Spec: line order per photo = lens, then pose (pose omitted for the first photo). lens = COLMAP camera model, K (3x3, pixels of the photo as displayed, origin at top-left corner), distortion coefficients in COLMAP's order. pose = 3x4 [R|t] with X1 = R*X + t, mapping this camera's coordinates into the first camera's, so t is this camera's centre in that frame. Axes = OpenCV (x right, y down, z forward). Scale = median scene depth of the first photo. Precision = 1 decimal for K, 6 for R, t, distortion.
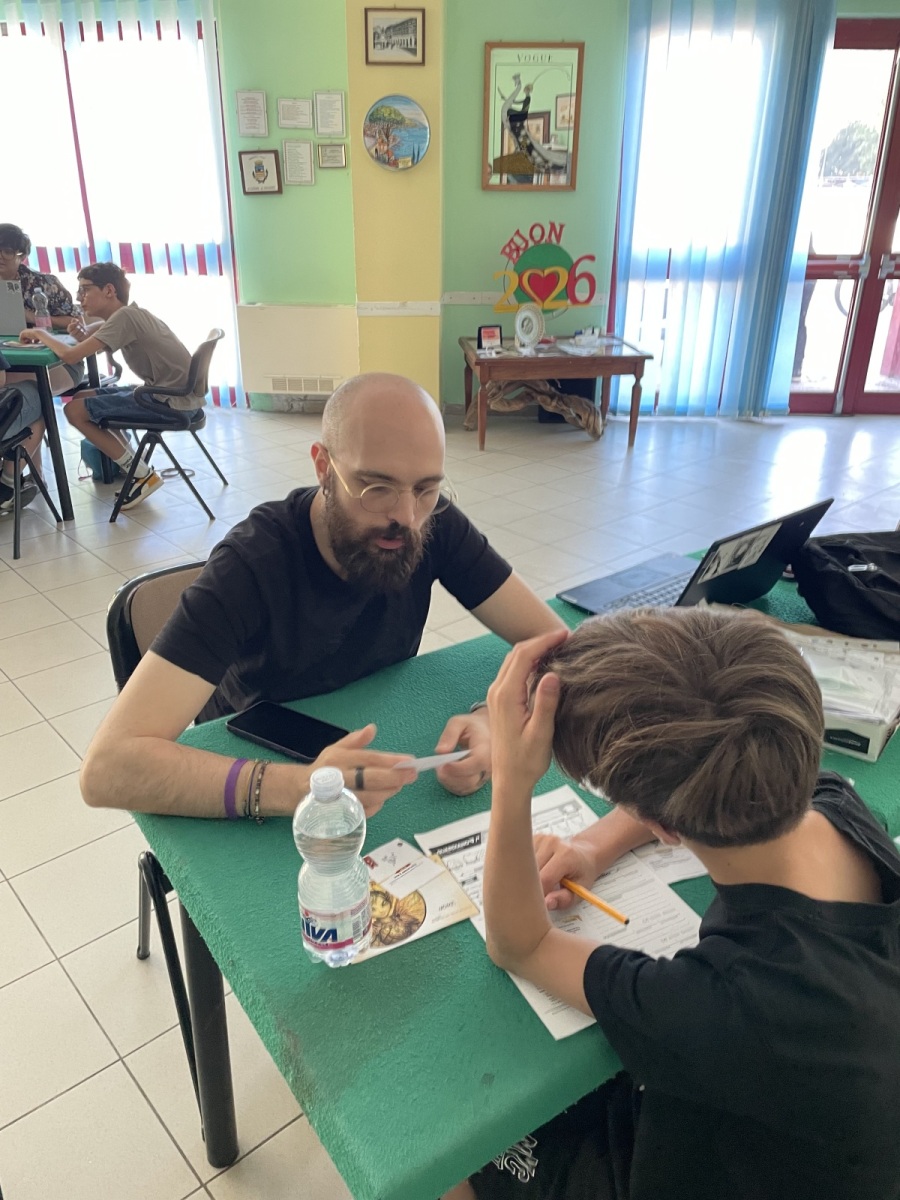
lens RADIAL K [[907.5, 0, 450.0], [0, 907.5, 600.0], [0, 0, 1]] dist [0.080797, -0.107582]
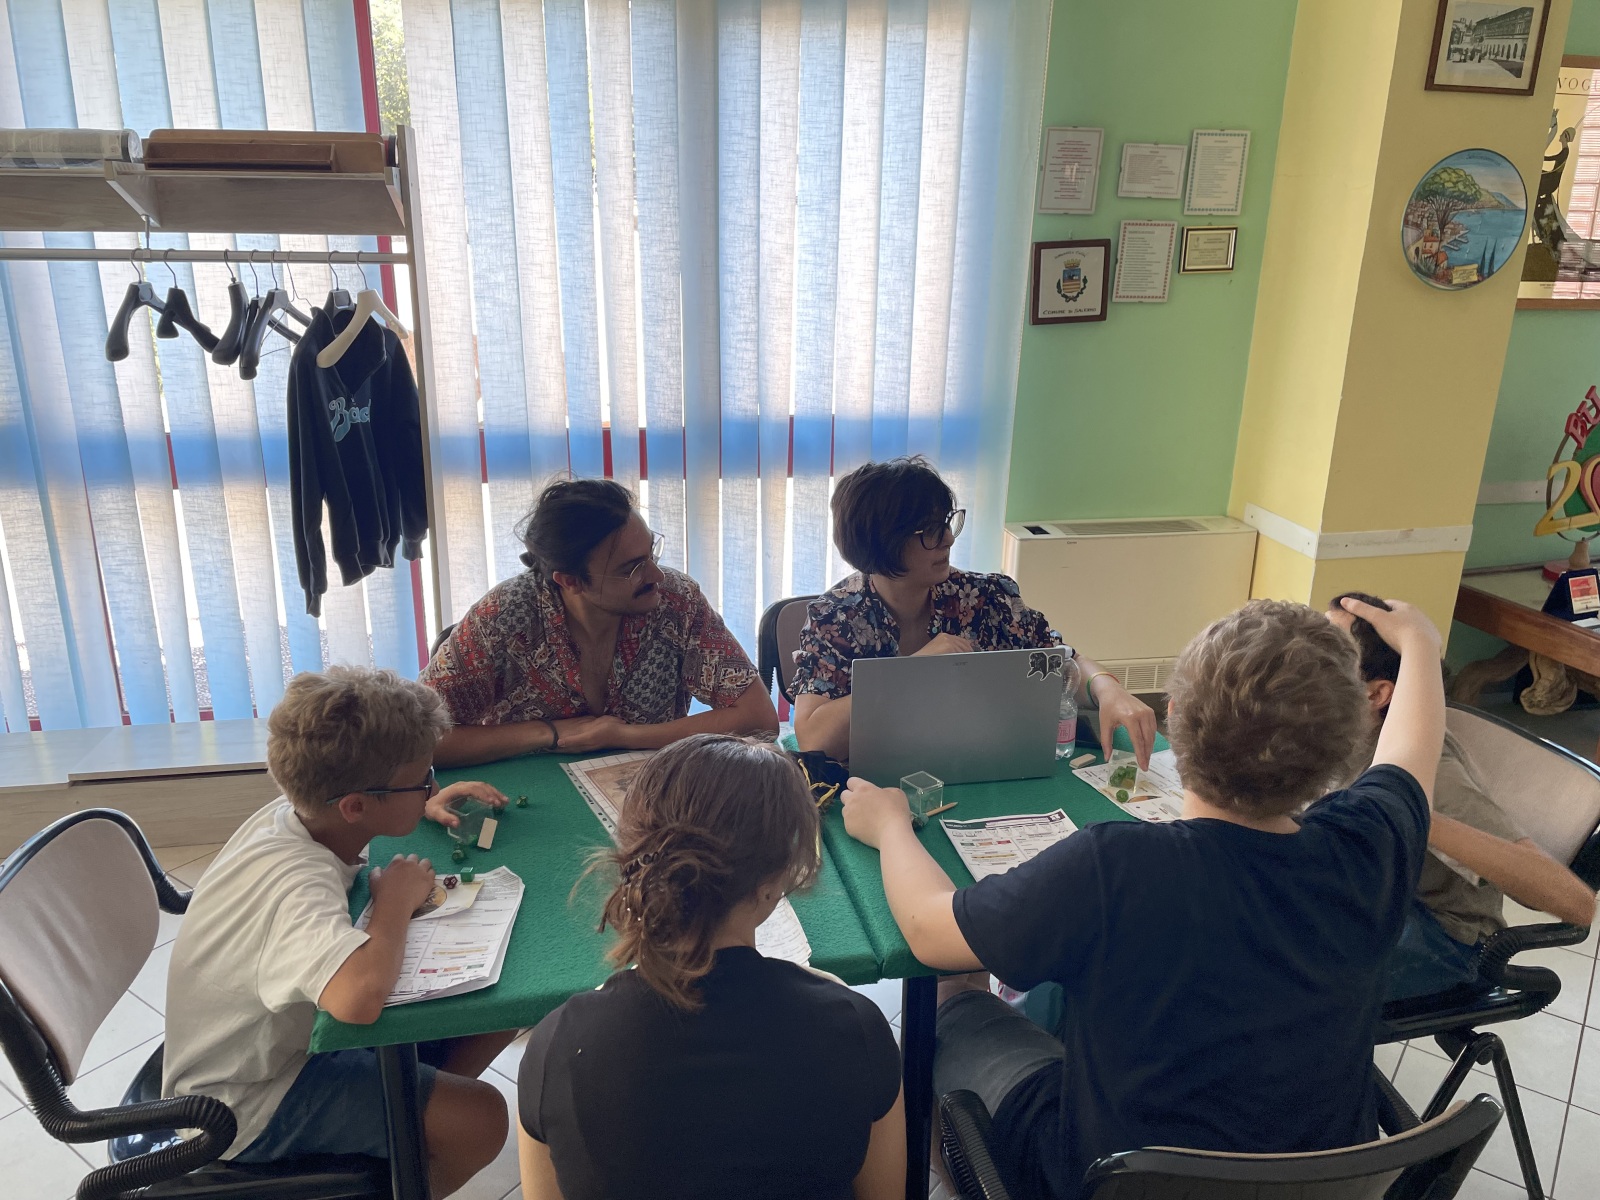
lens RADIAL K [[1210.0, 0, 800.0], [0, 1210.0, 600.0], [0, 0, 1]] dist [0.080797, -0.107582]
pose [[0.975786, -0.059722, 0.210419, -0.551510], [0.081600, 0.991946, -0.096870, -0.264855], [-0.202939, 0.111694, 0.972800, 0.443925]]
